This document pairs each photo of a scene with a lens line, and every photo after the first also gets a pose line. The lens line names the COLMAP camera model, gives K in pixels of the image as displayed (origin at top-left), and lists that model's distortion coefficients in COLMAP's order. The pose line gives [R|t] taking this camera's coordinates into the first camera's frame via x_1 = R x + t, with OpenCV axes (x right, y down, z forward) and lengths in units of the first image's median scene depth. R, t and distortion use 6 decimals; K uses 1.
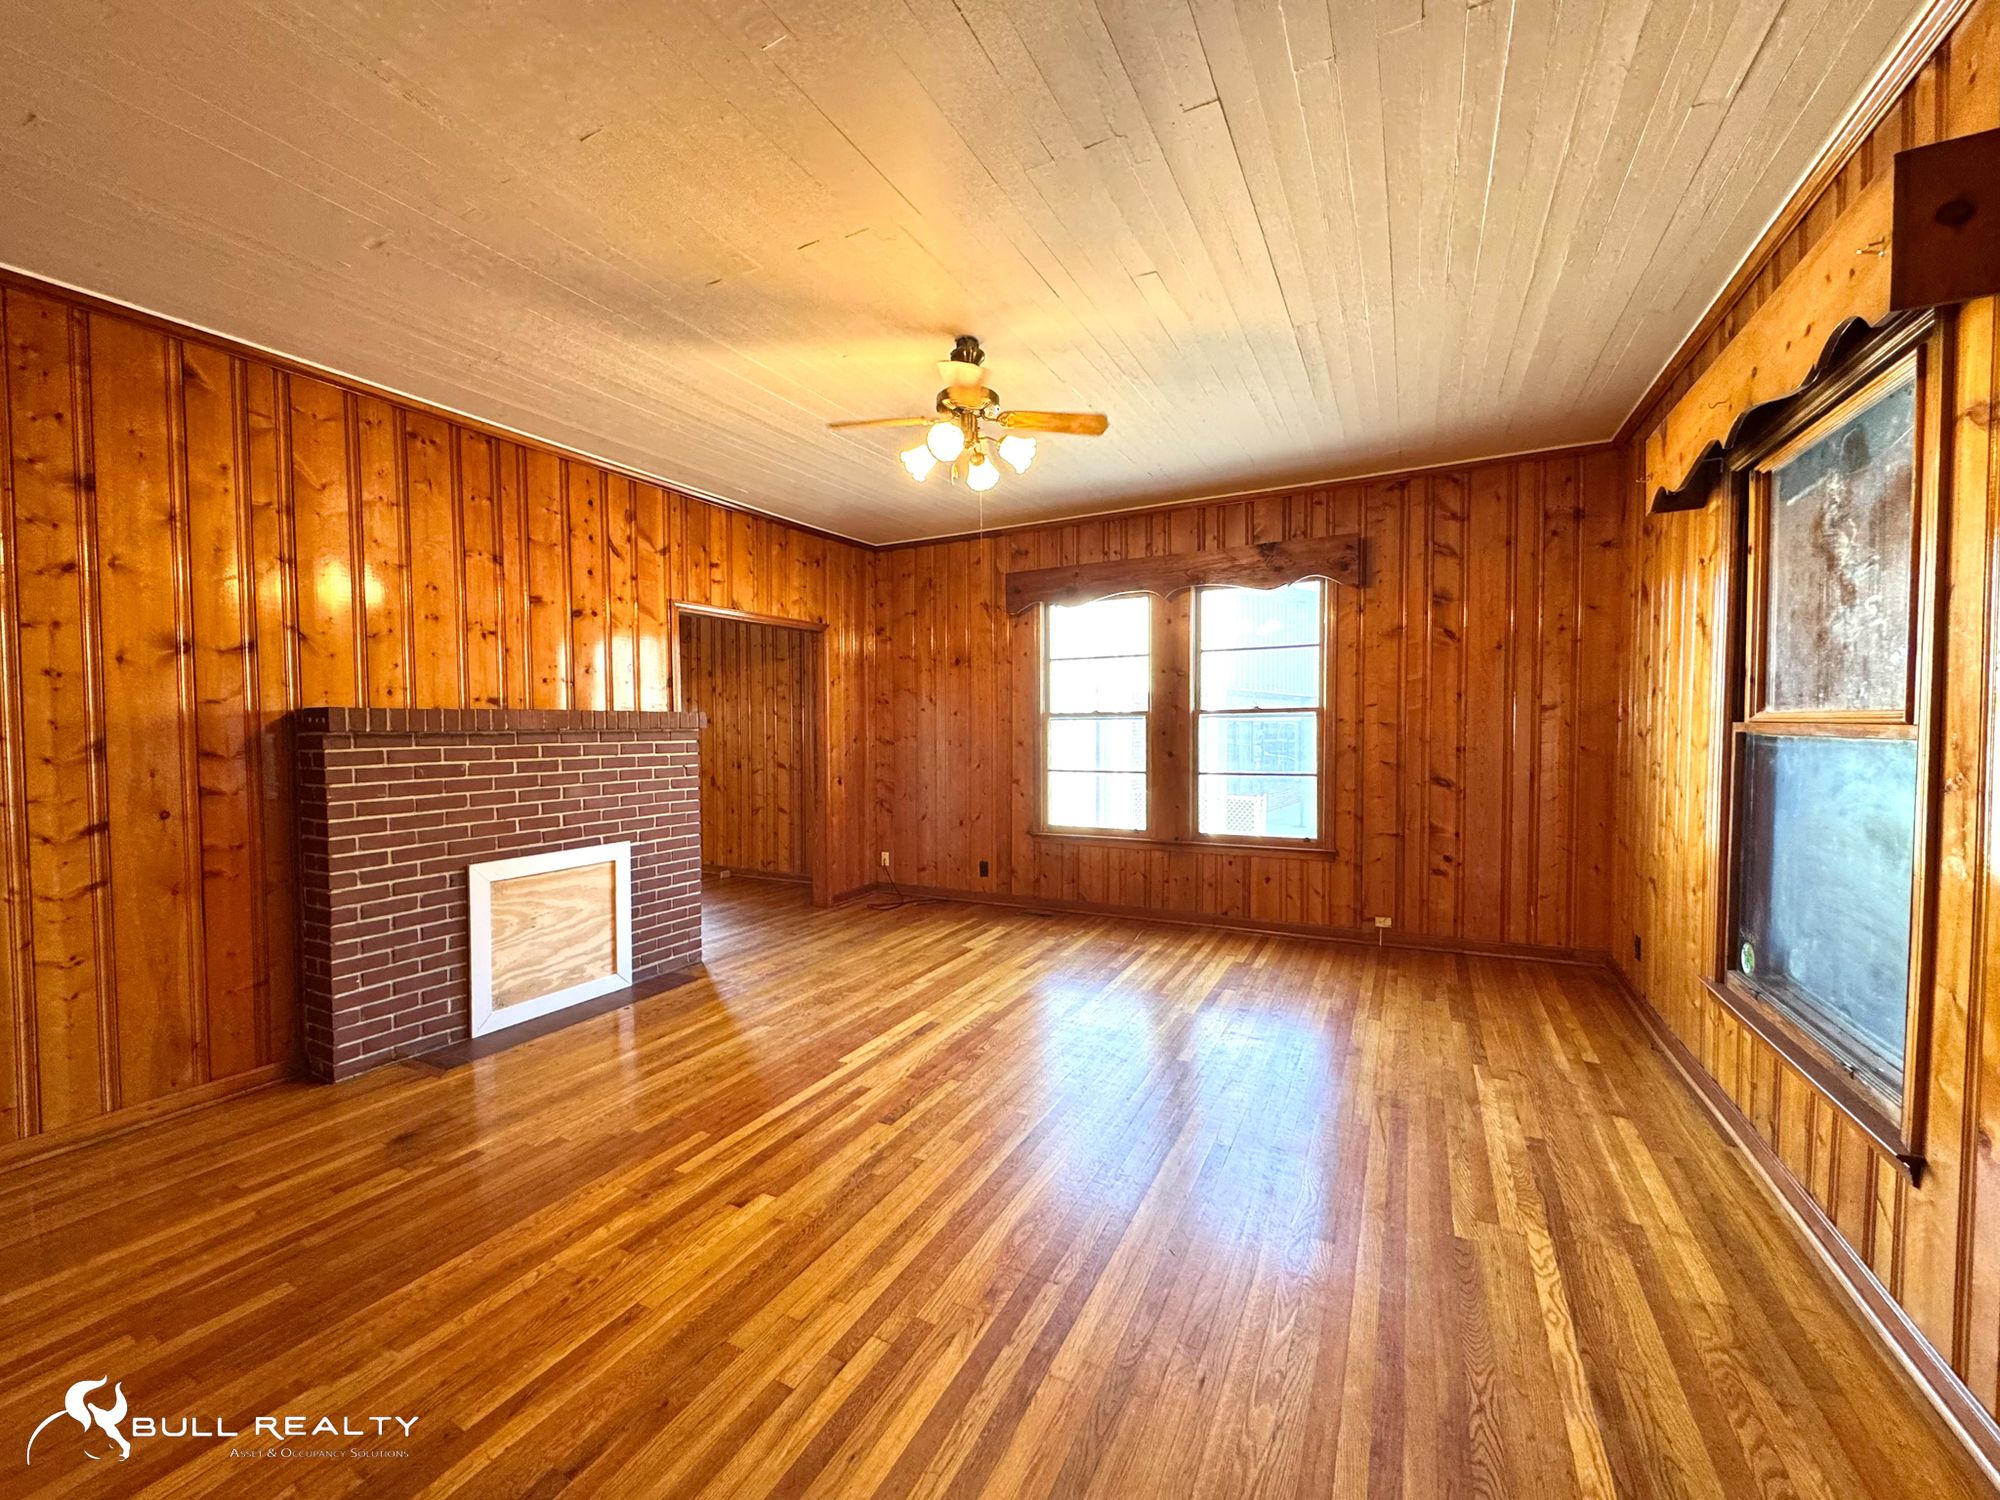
lens RADIAL K [[788.9, 0, 1000.0], [0, 788.9, 750.0], [0, 0, 1]] dist [0.000360, 0.000084]
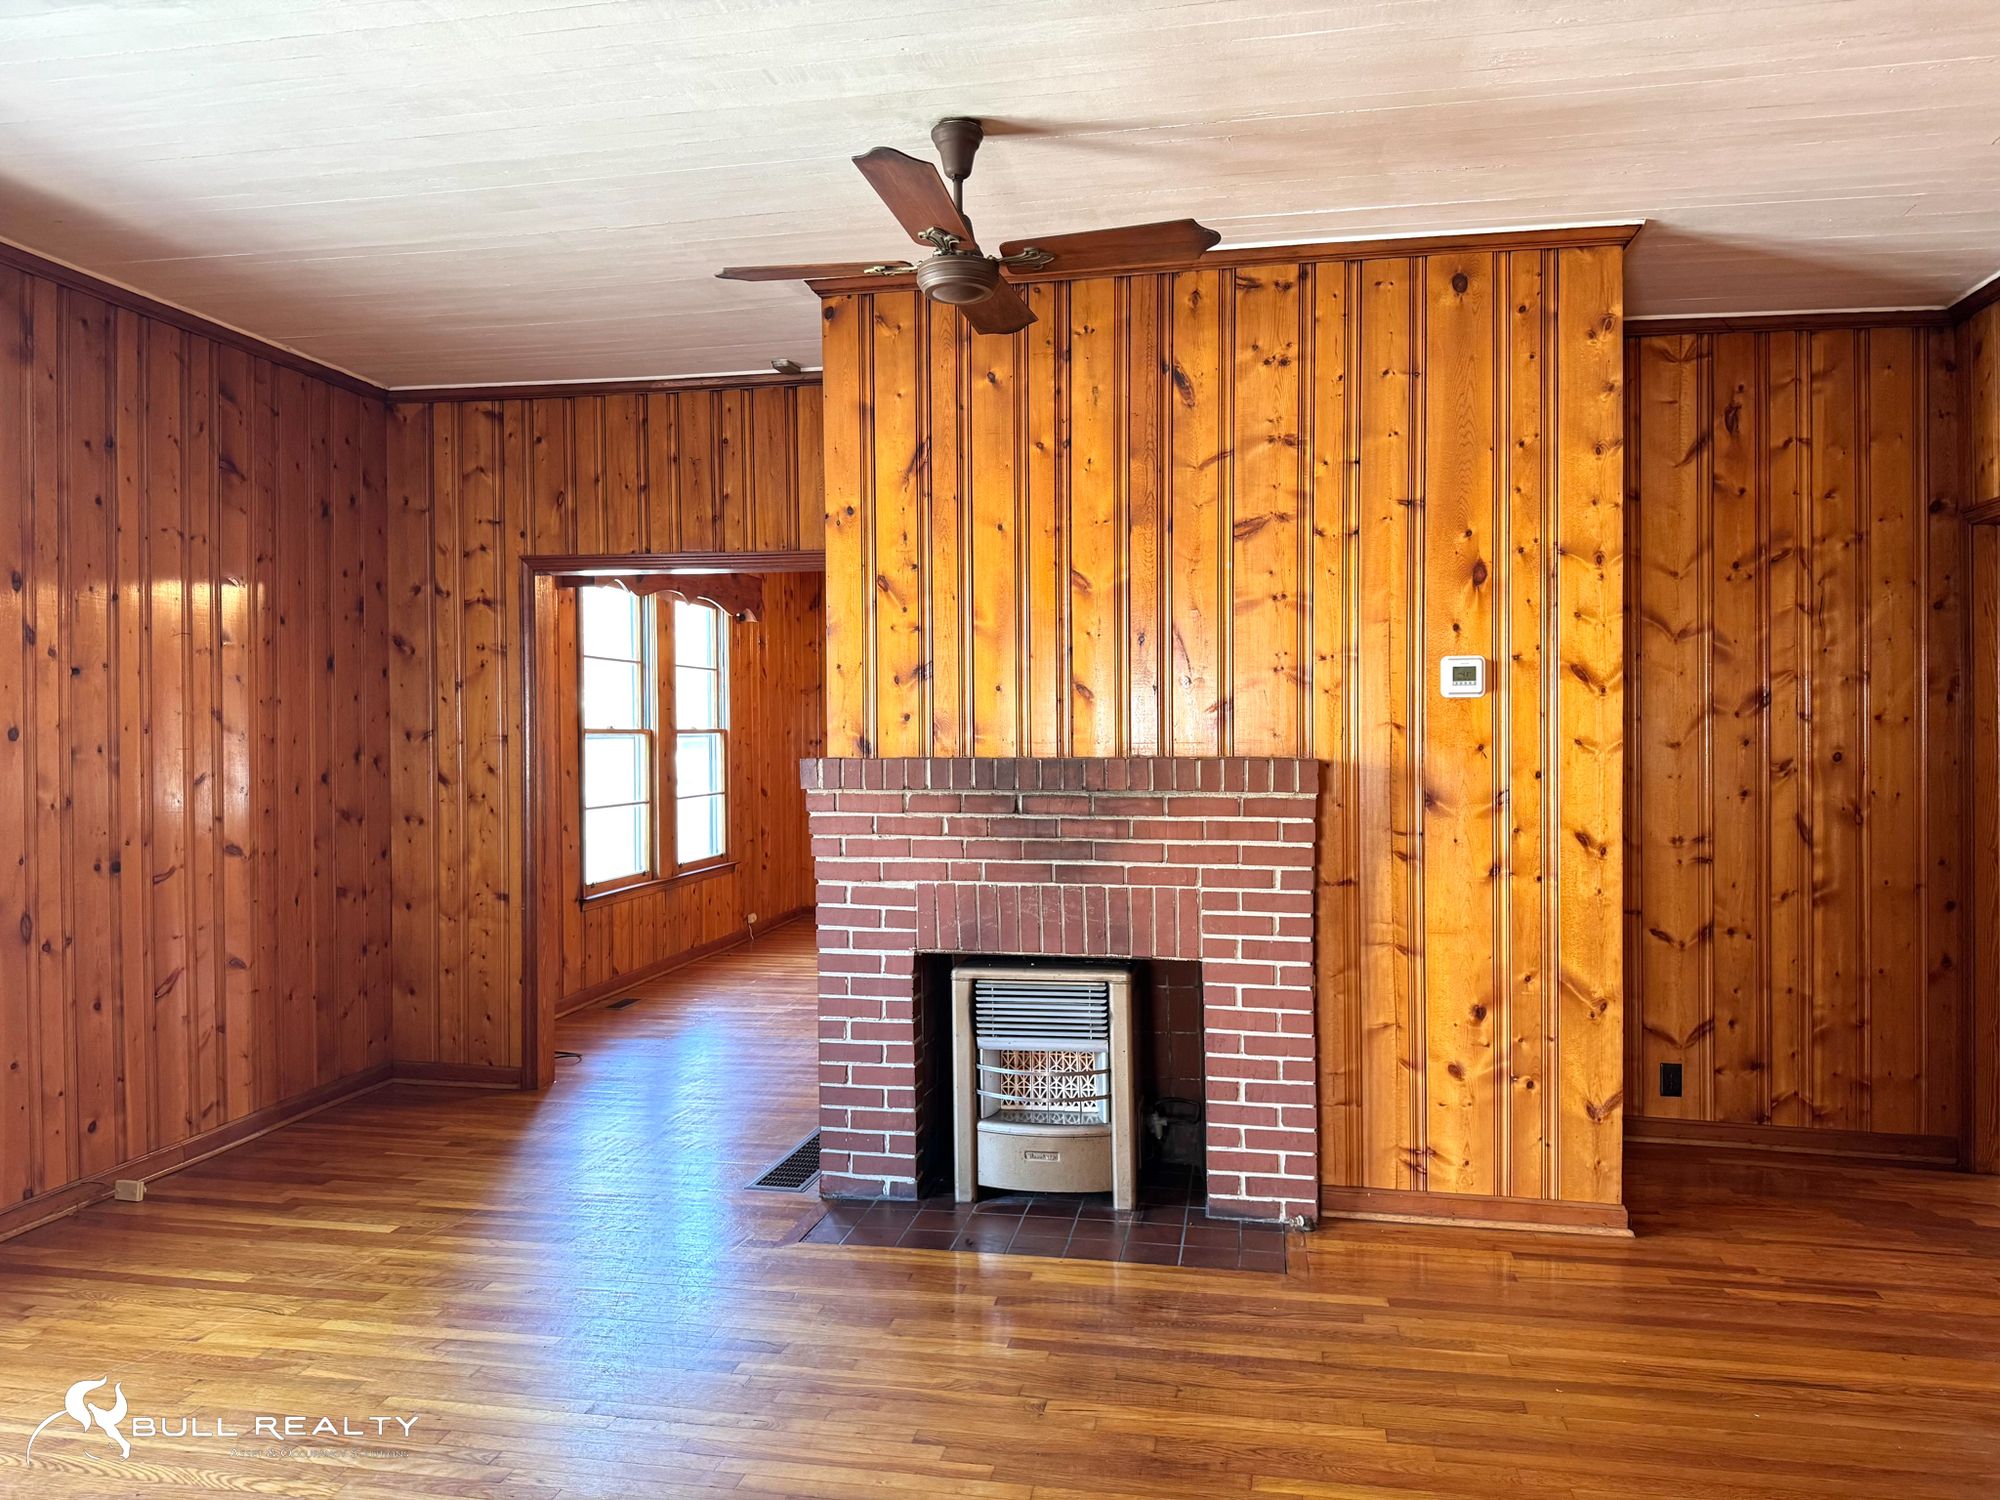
lens RADIAL K [[1426.4, 0, 1000.0], [0, 1426.4, 750.0], [0, 0, 1]] dist [-0.003859, -0.007385]
pose [[-0.291826, 0.000016, 0.956471, -1.057724], [0.039395, 0.999152, 0.012002, -0.022677], [-0.955660, 0.041182, -0.291579, 0.835661]]
